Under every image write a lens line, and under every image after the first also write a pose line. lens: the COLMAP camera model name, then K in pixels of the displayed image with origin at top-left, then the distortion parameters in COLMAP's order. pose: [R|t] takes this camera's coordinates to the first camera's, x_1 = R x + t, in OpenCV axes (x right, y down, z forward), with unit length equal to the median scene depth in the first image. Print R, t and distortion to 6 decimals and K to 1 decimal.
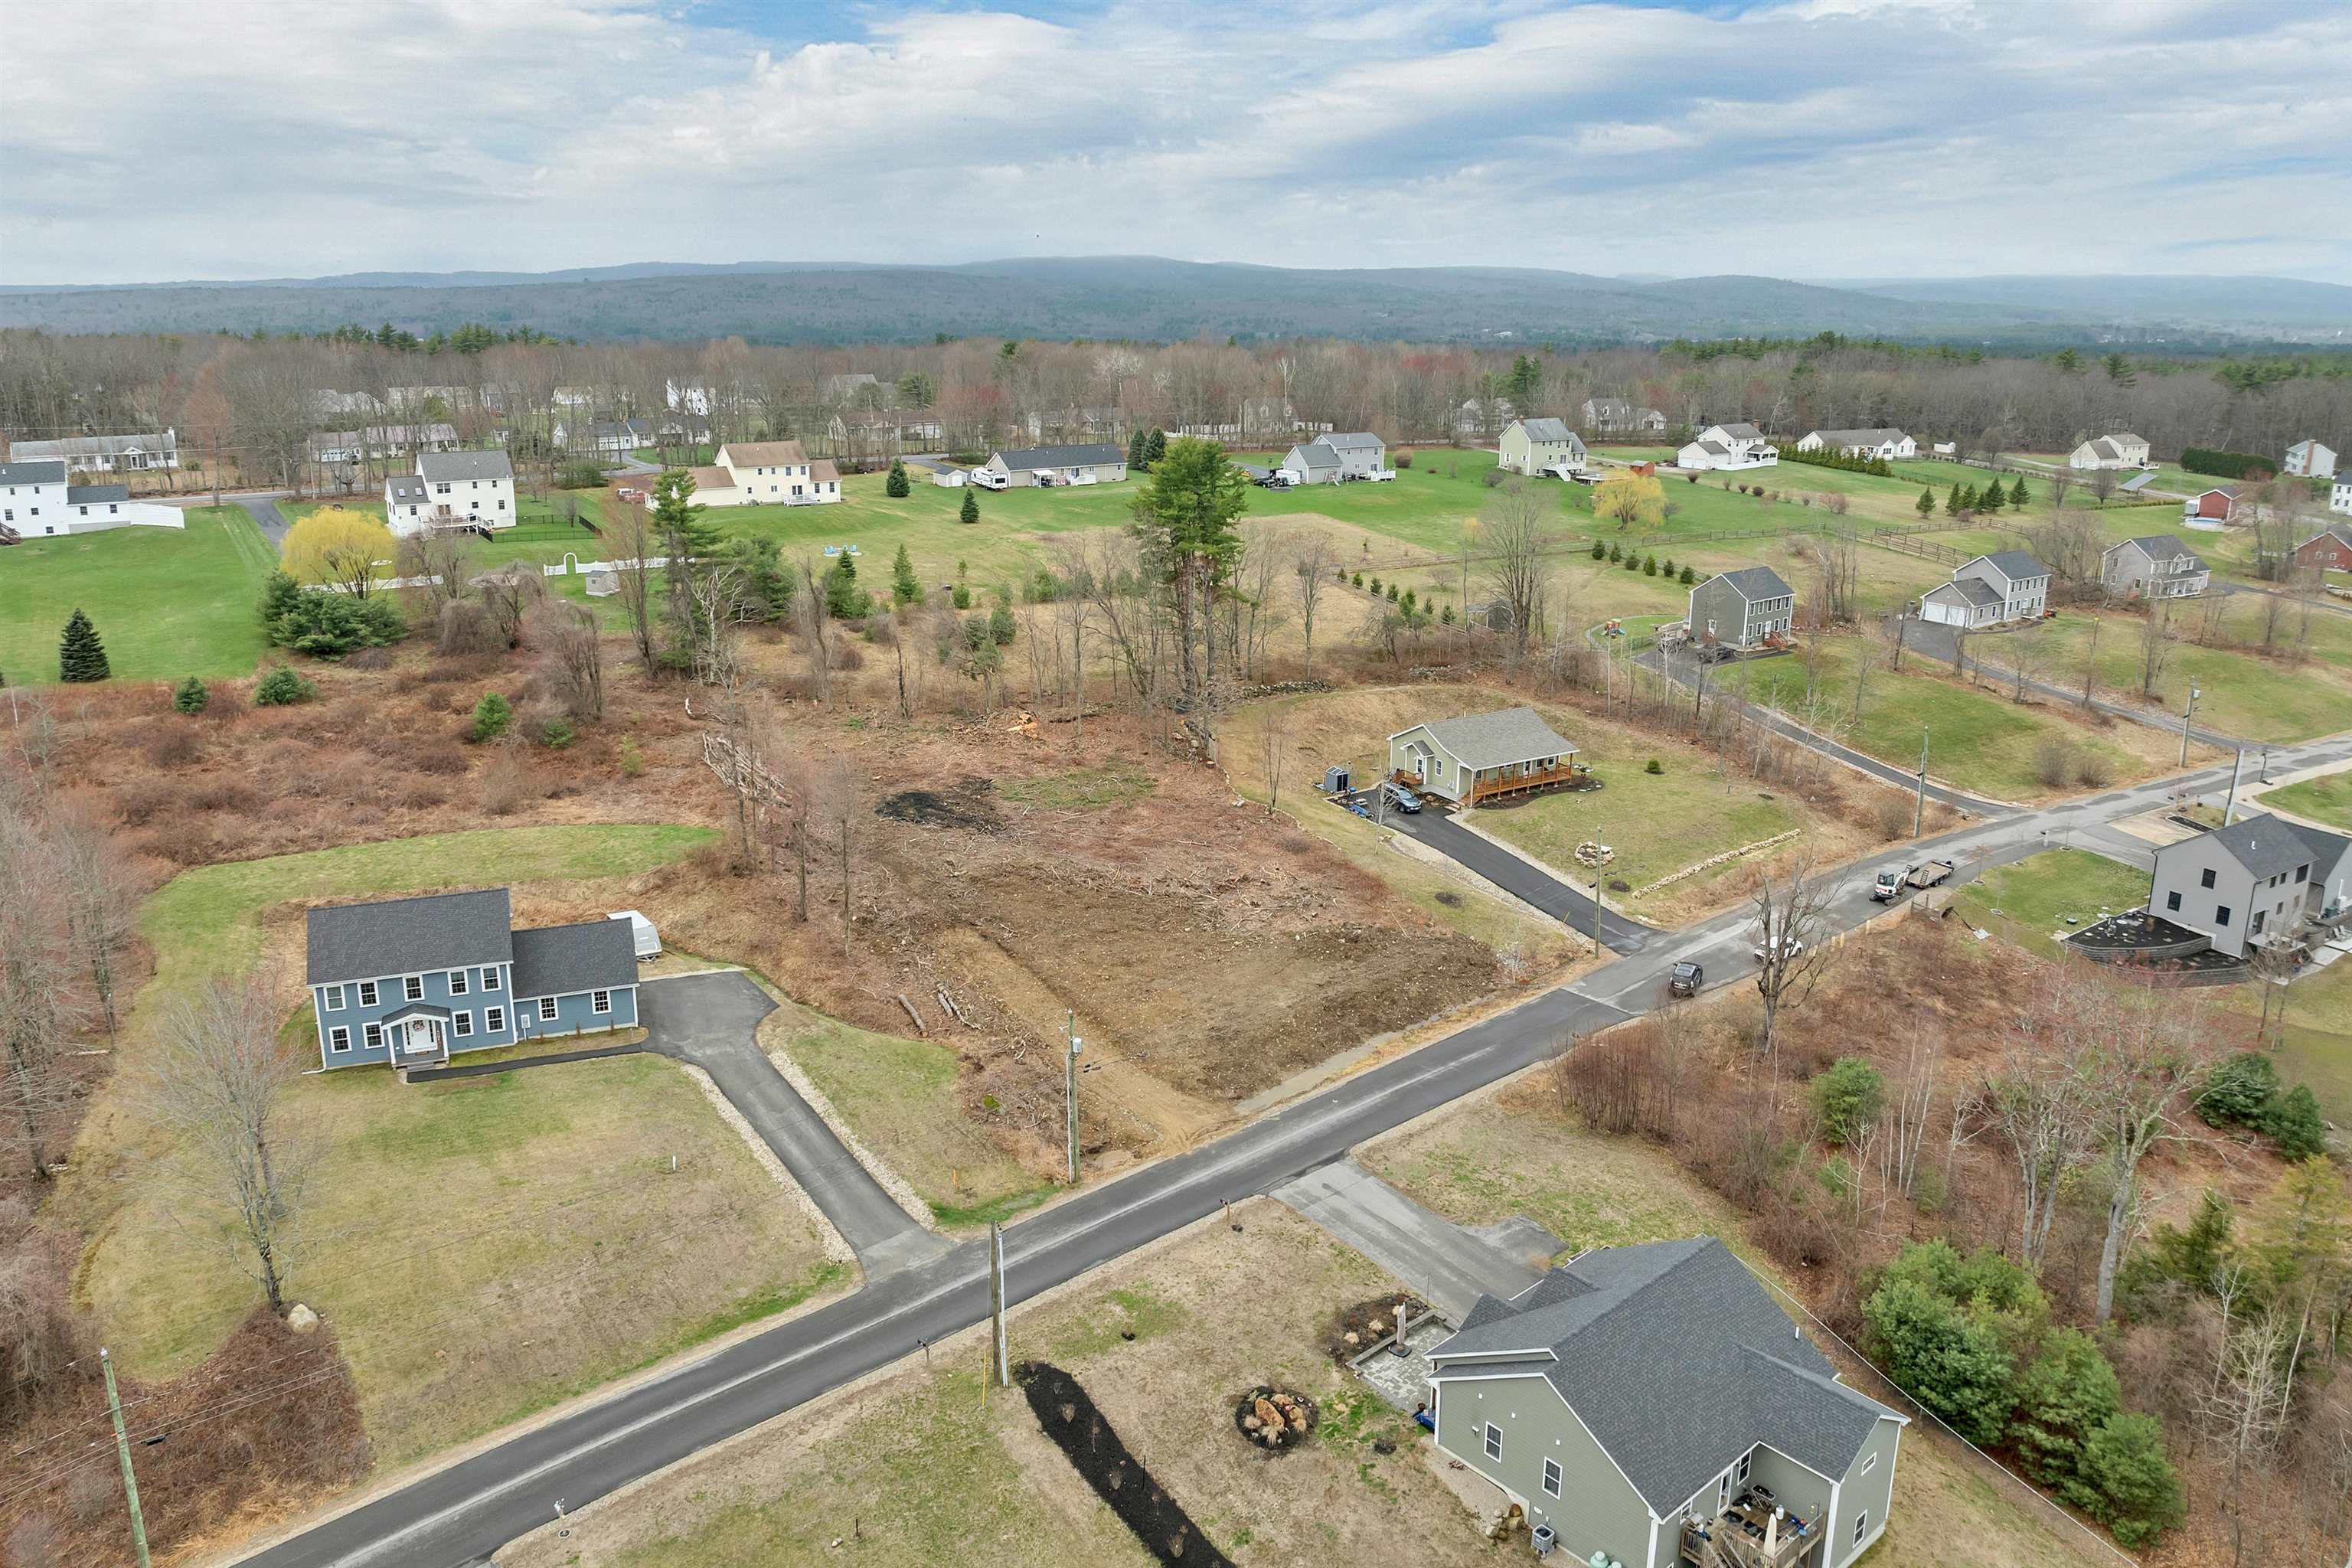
lens RADIAL K [[1691.4, 0, 1183.2], [0, 1691.4, 707.1], [0, 0, 1]] dist [-0.027175, -0.019357]
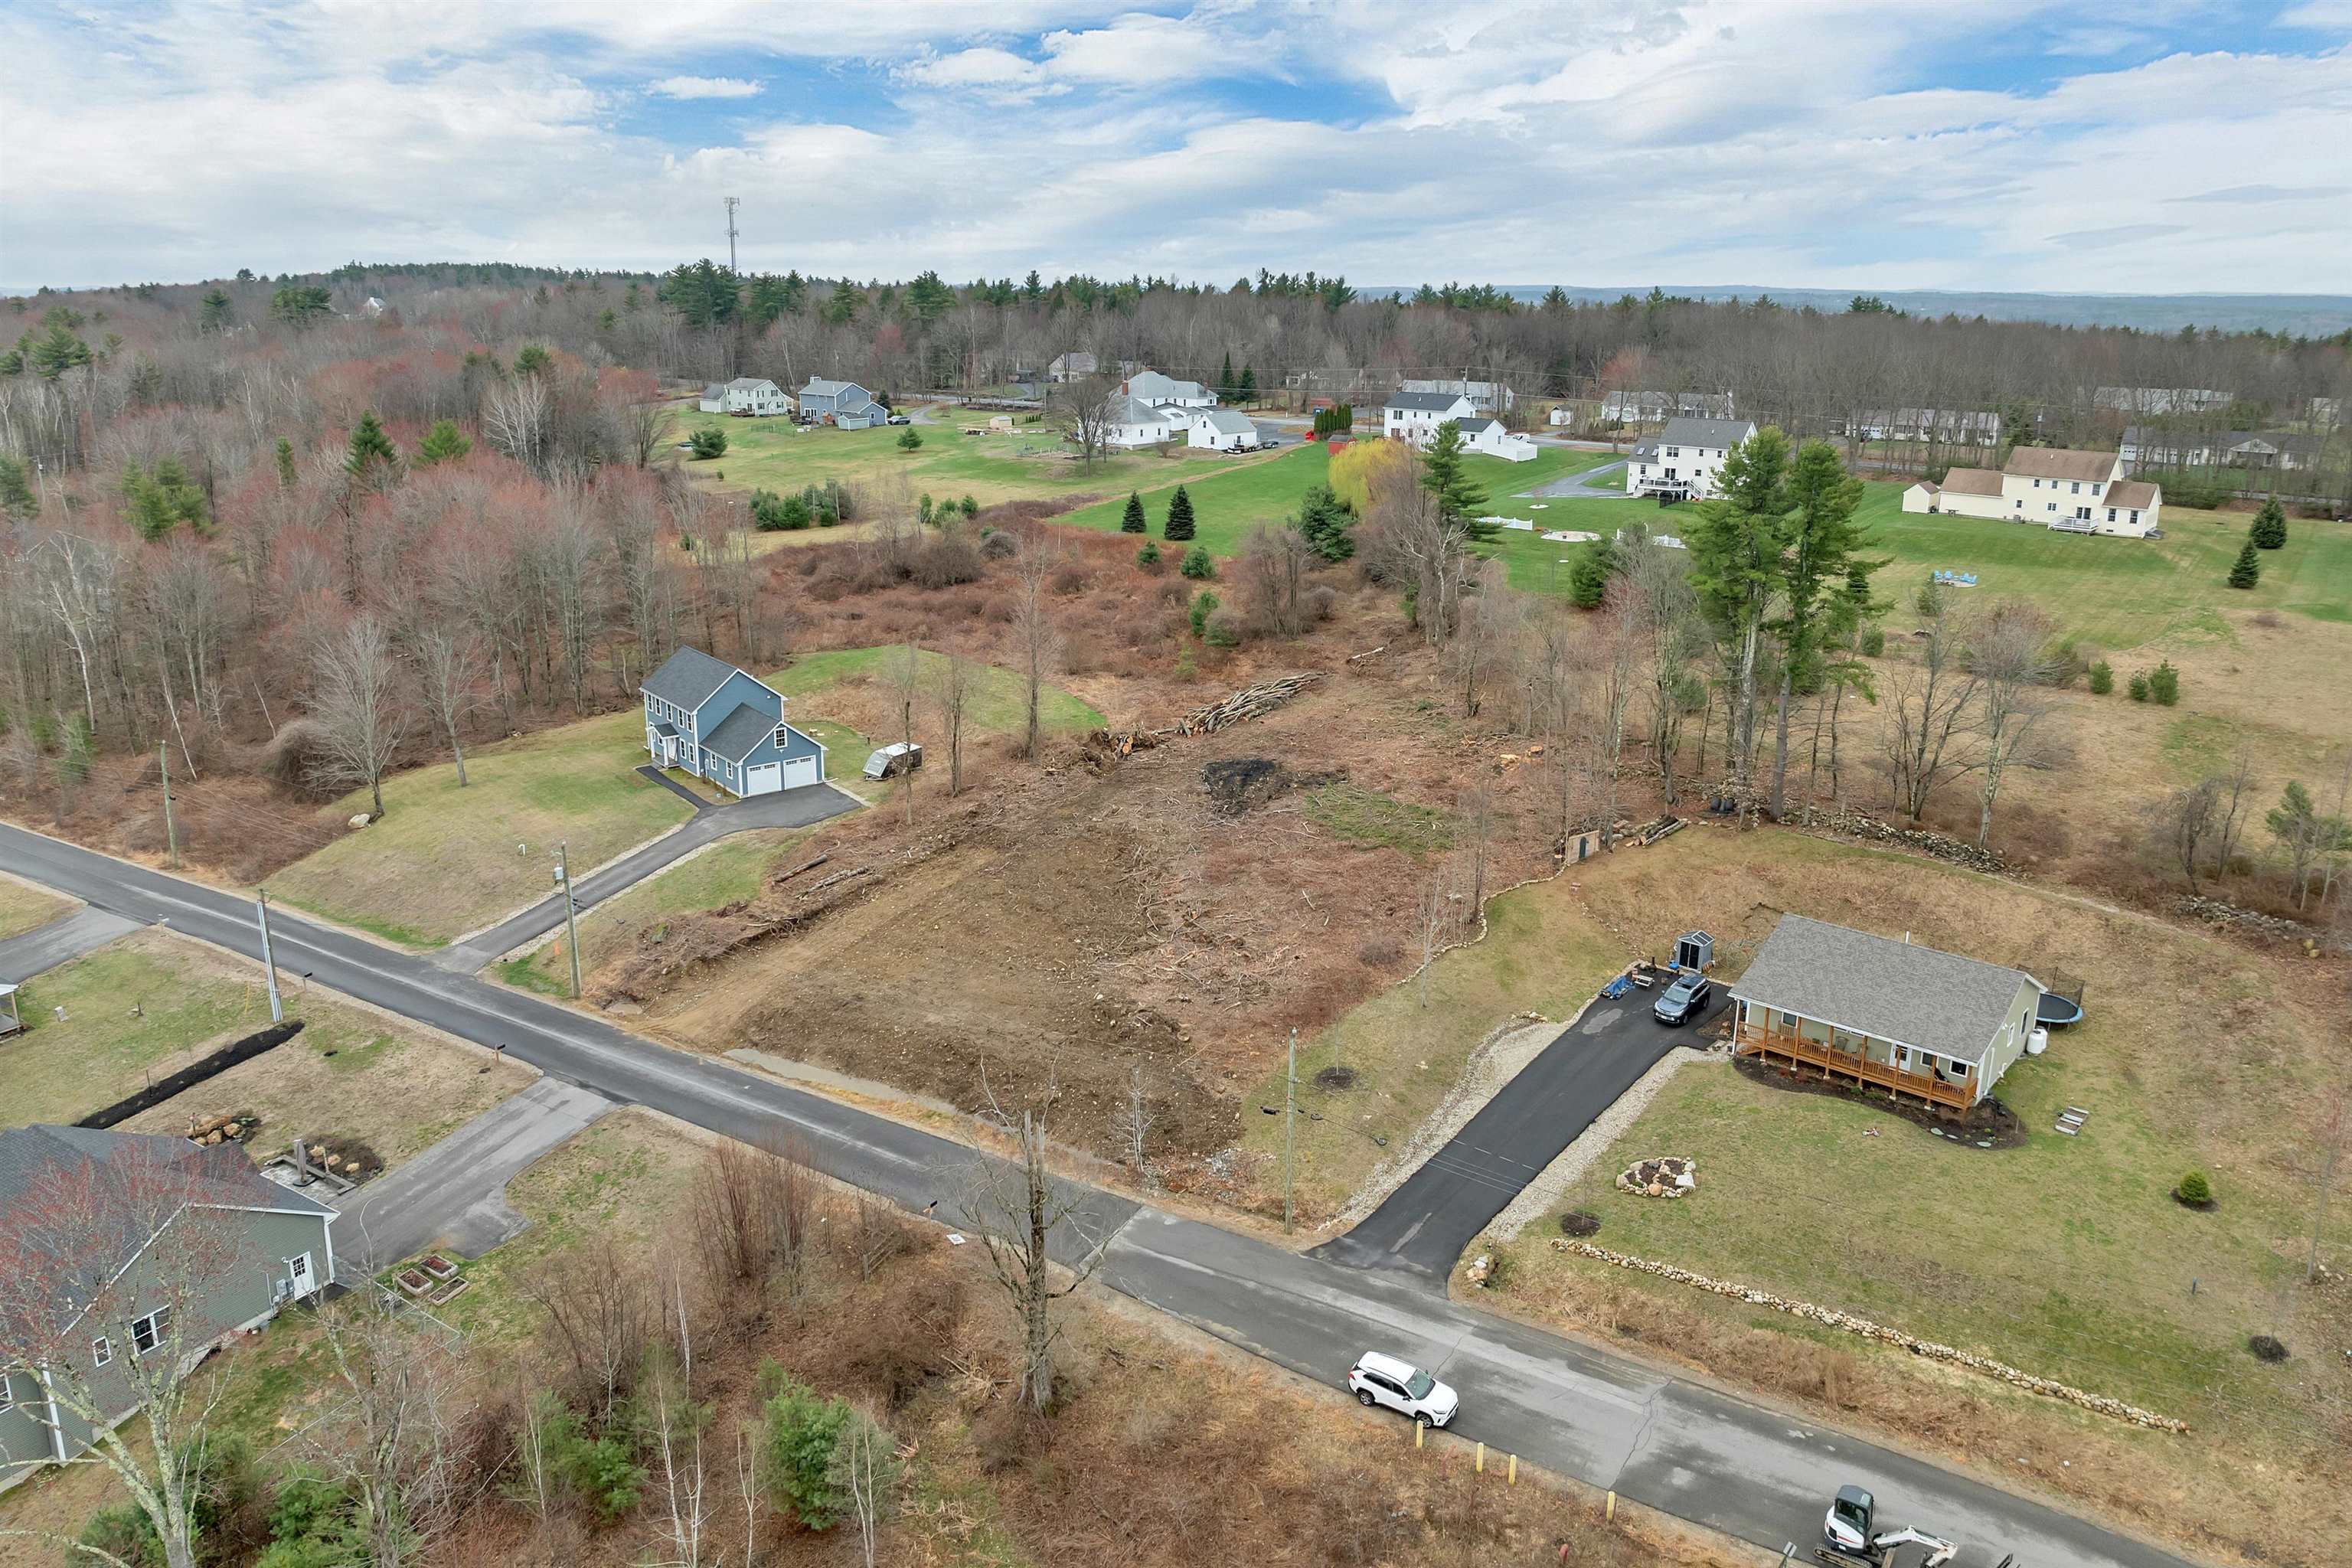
lens RADIAL K [[1691.4, 0, 1183.2], [0, 1691.4, 707.1], [0, 0, 1]] dist [-0.027175, -0.019357]
pose [[0.298028, 0.230933, -0.926201, 0.728216], [-0.238552, 0.957525, 0.161983, -0.126251], [0.924268, 0.172672, 0.340459, 0.667183]]
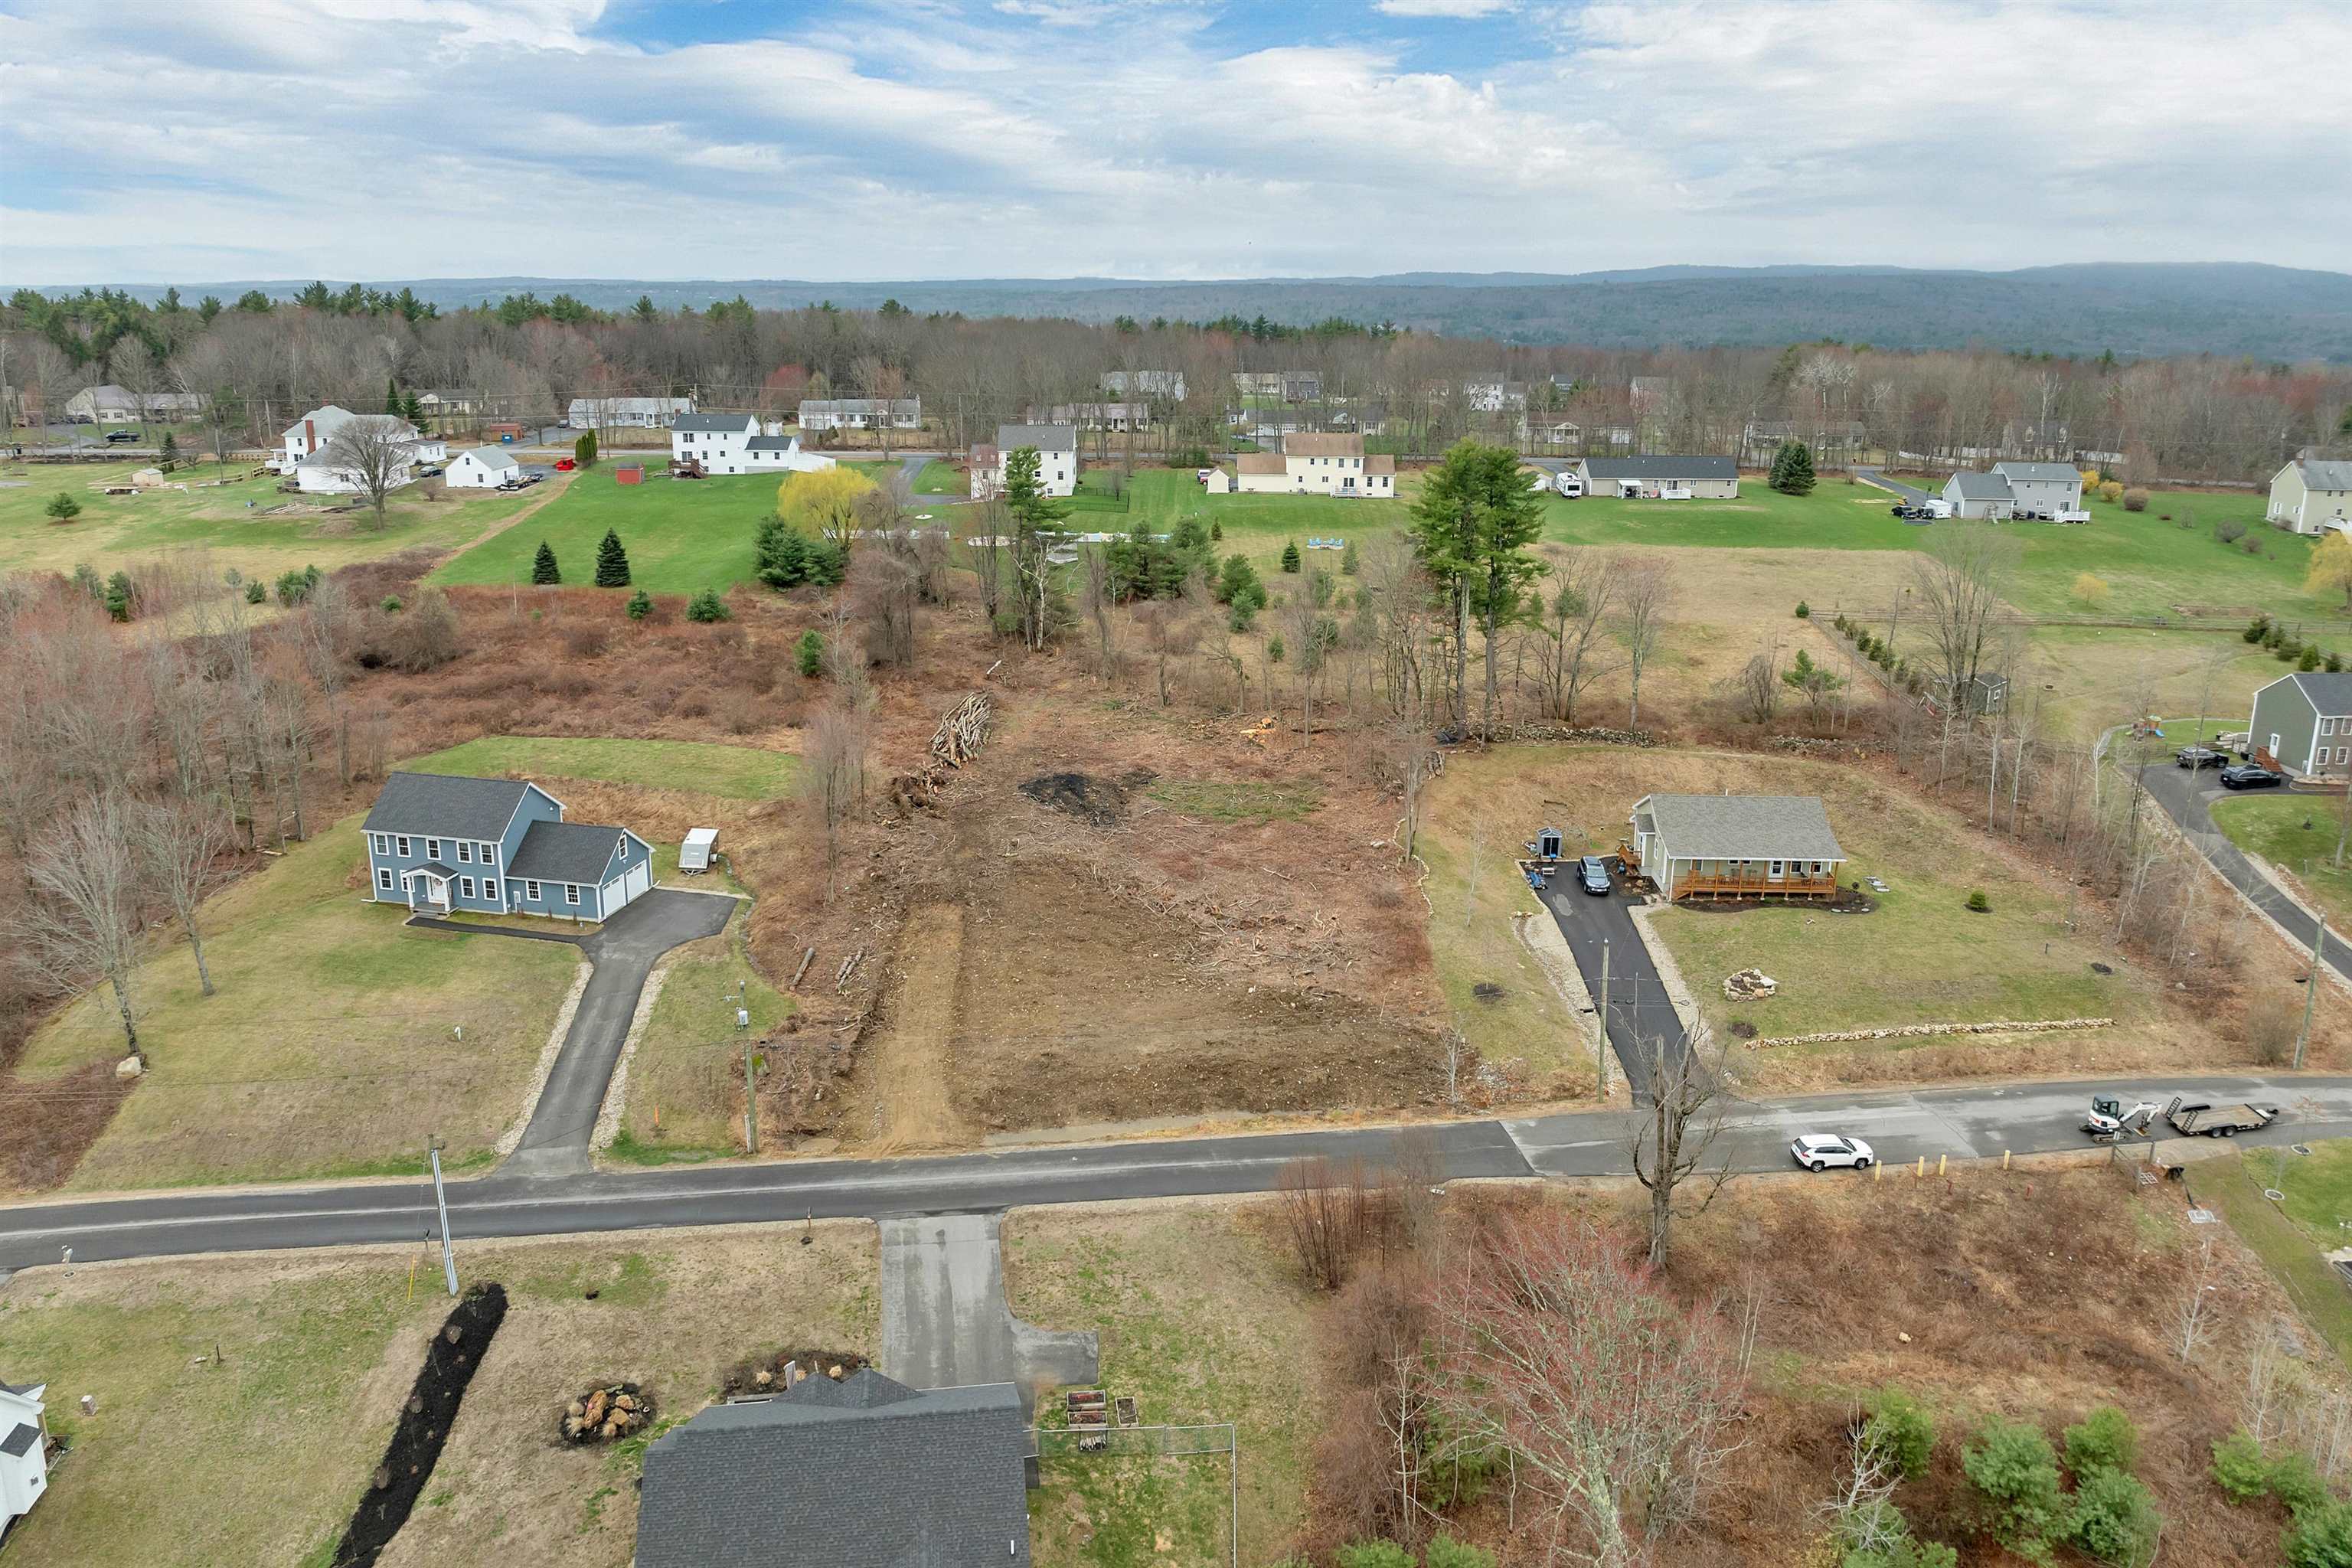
lens RADIAL K [[1691.4, 0, 1183.2], [0, 1691.4, 707.1], [0, 0, 1]] dist [-0.027175, -0.019357]
pose [[0.834609, 0.135756, -0.533852, 0.452793], [-0.136712, 0.989882, 0.037990, -0.038571], [0.533608, 0.041278, 0.844724, 0.192321]]
